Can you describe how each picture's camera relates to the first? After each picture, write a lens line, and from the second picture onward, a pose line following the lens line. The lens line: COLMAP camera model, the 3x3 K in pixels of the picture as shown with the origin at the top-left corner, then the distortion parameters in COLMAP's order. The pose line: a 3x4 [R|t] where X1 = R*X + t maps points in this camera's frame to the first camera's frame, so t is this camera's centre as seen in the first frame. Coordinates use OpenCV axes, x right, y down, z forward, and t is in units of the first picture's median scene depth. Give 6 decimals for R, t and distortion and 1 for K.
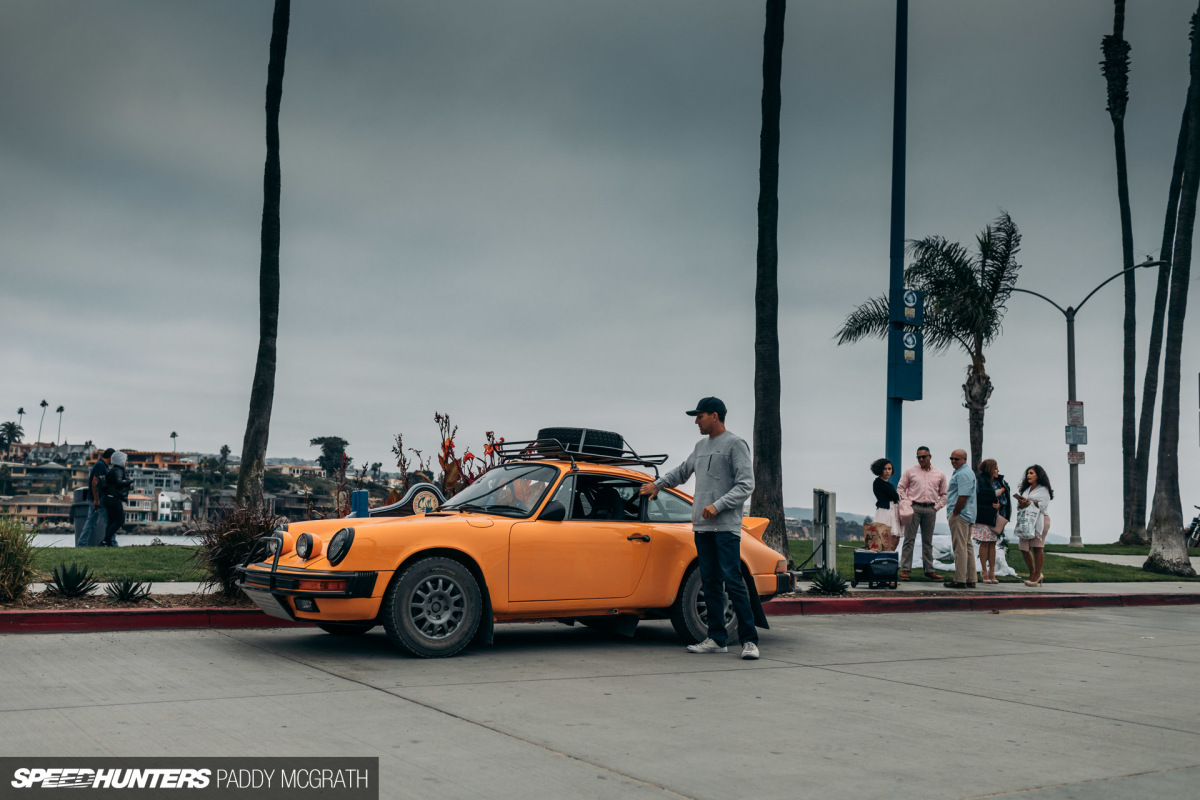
lens RADIAL K [[1180.1, 0, 563.8], [0, 1180.1, 403.6], [0, 0, 1]] dist [-0.006038, 0.004715]
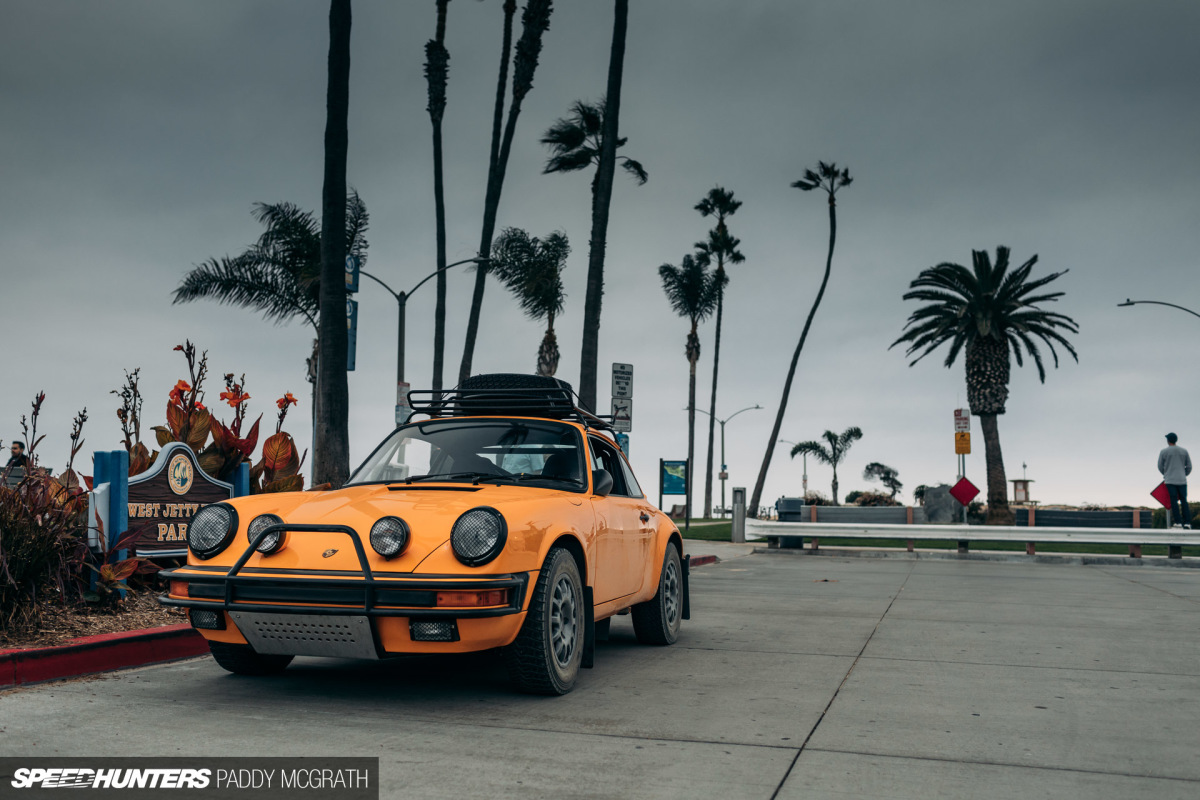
lens RADIAL K [[1180.1, 0, 563.8], [0, 1180.1, 403.6], [0, 0, 1]] dist [-0.006038, 0.004715]
pose [[0.753318, 0.049416, 0.655797, -0.508454], [-0.061987, 0.998069, -0.004002, 0.043061], [-0.654728, -0.037636, 0.754927, 0.428306]]
